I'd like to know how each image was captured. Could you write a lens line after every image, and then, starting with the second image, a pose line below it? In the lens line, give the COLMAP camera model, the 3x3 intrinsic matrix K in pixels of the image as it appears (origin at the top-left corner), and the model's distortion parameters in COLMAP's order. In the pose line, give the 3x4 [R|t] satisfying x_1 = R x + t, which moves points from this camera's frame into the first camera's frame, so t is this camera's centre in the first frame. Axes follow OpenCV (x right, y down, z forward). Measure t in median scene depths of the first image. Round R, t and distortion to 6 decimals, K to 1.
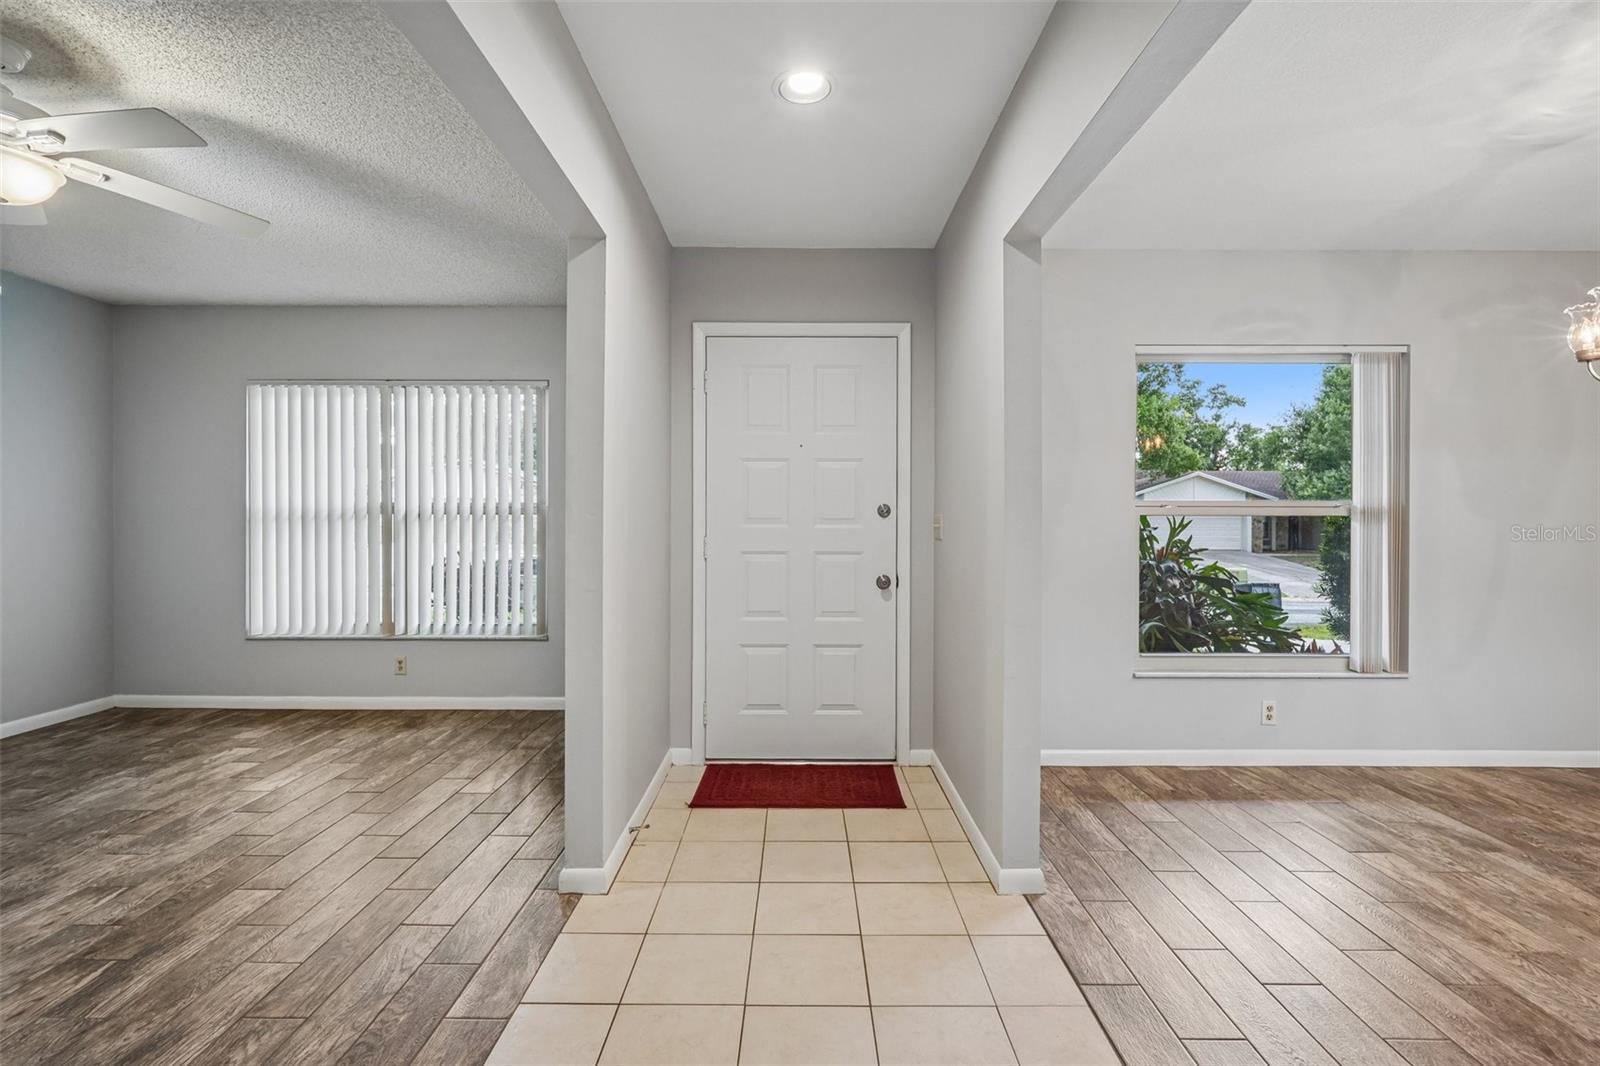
lens RADIAL K [[747.0, 0, 795.9], [0, 747.0, 517.1], [0, 0, 1]] dist [-0.006696, 0.002637]
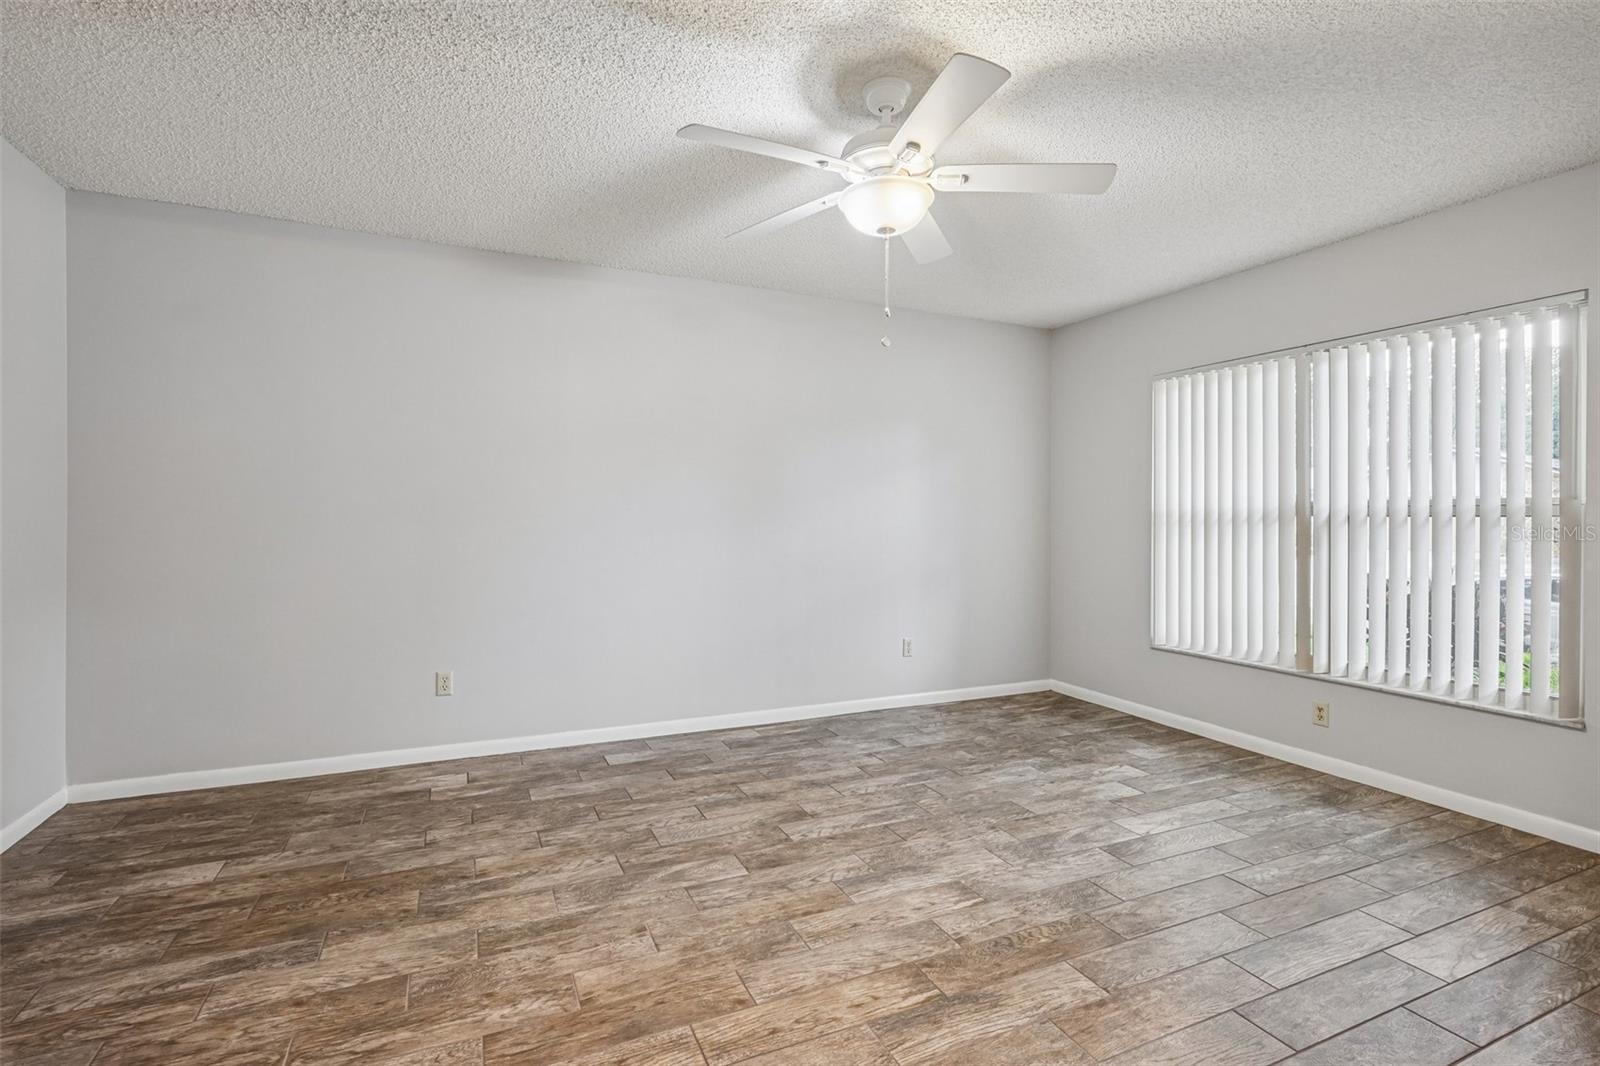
lens RADIAL K [[747.0, 0, 798.7], [0, 747.0, 516.8], [0, 0, 1]] dist [-0.006696, 0.002637]
pose [[0.415912, -0.000304, -0.909405, -0.073153], [-0.003126, 0.999994, -0.001764, -0.000796], [0.909400, 0.003576, 0.415908, 0.247842]]
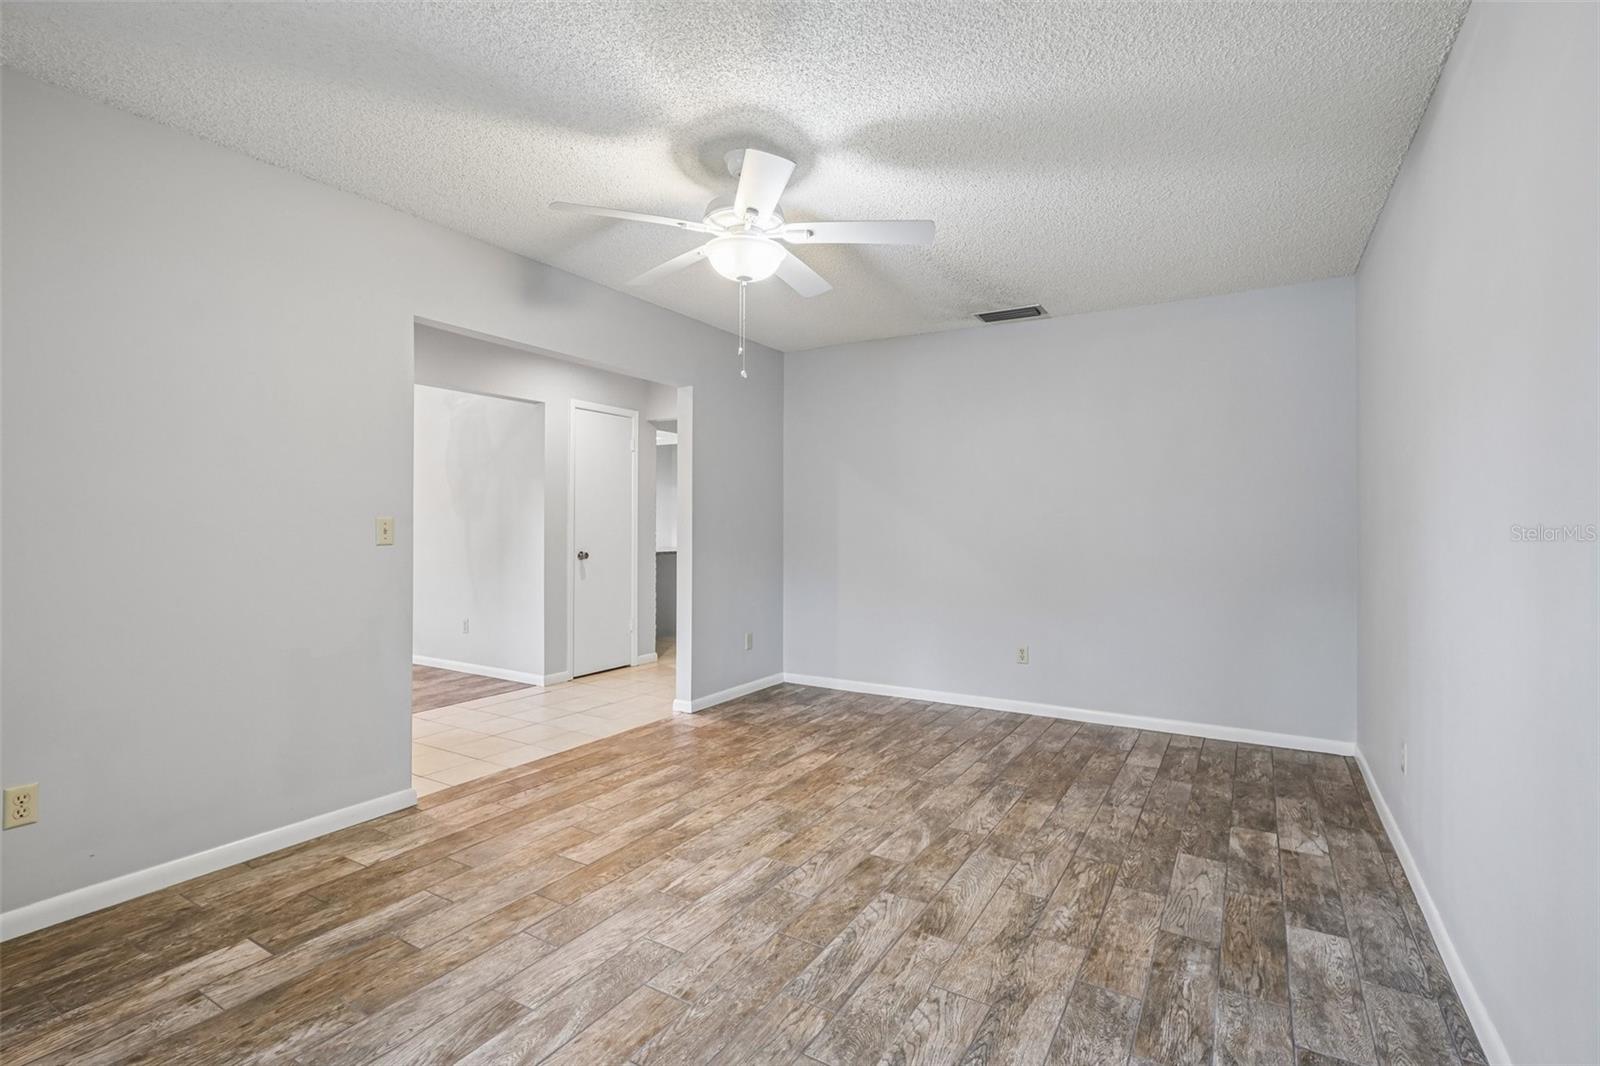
lens RADIAL K [[747.0, 0, 793.7], [0, 747.0, 530.5], [0, 0, 1]] dist [-0.006696, 0.002637]
pose [[-0.852224, -0.013684, 0.522998, -1.051594], [-0.009301, 0.999896, 0.011006, -0.005203], [-0.523095, 0.004515, -0.852263, 1.181117]]
